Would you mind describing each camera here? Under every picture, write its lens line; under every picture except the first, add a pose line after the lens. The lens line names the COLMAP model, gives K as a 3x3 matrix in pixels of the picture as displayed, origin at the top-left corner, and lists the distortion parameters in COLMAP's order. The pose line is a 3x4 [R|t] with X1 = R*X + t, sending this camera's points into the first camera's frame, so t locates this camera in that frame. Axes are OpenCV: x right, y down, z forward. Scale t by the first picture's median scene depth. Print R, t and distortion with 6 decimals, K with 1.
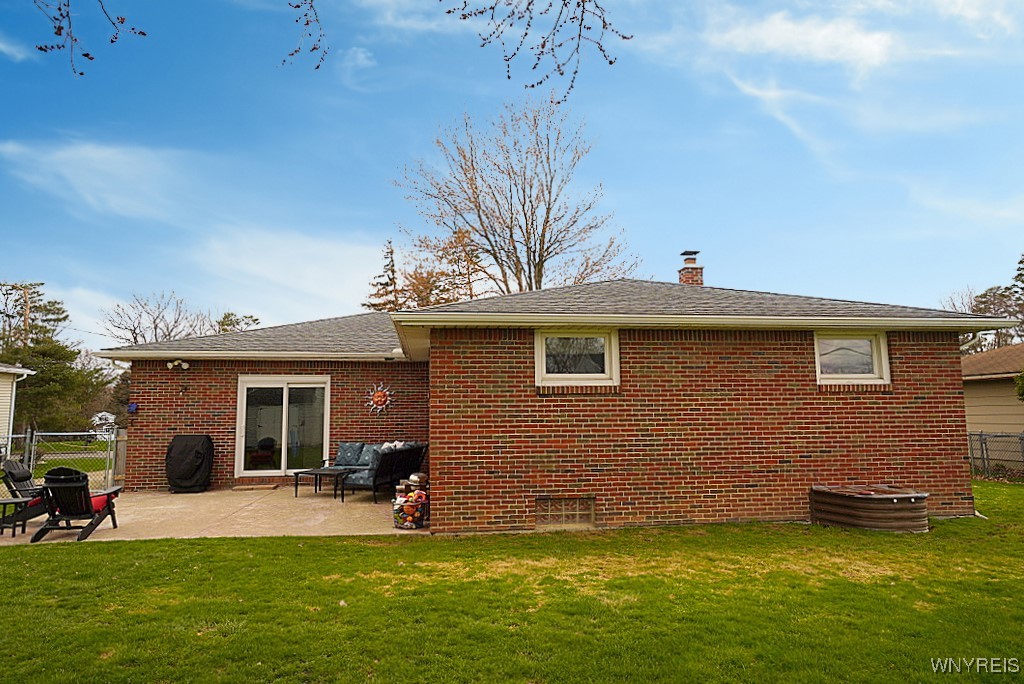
lens RADIAL K [[641.9, 0, 511.6], [0, 641.9, 341.9], [0, 0, 1]] dist [-0.002557, -0.001351]
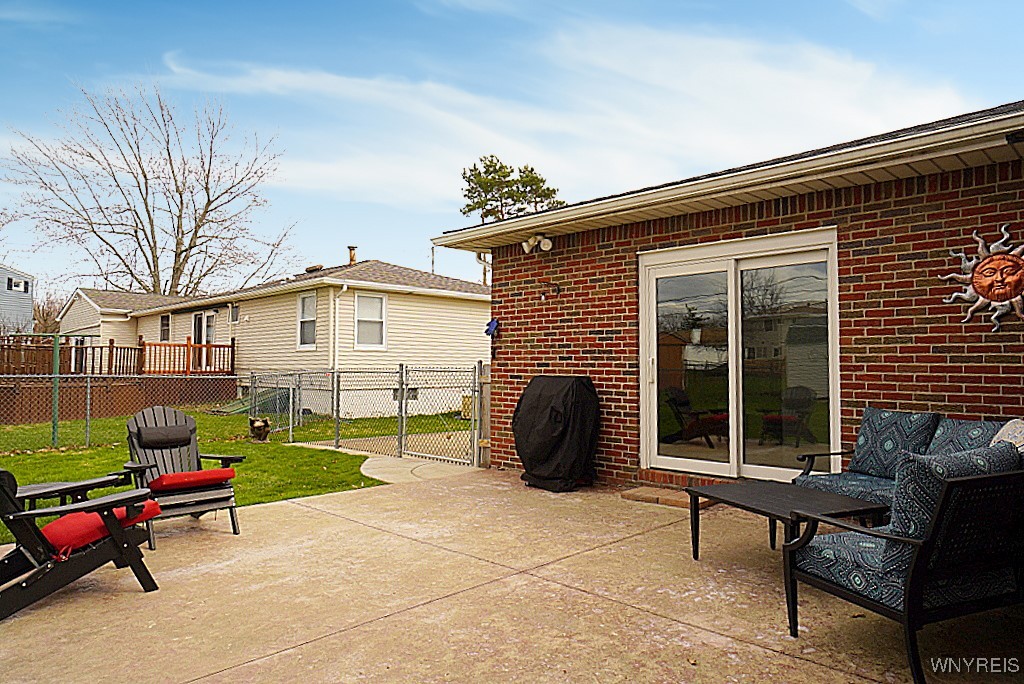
lens RADIAL K [[674.1, 0, 513.4], [0, 674.1, 342.7], [0, 0, 1]] dist [0.002998, -0.000391]
pose [[0.612704, -0.014157, -0.790185, -0.091477], [0.085217, 0.995194, 0.048246, 0.086705], [0.785704, -0.096898, 0.610966, 0.627825]]
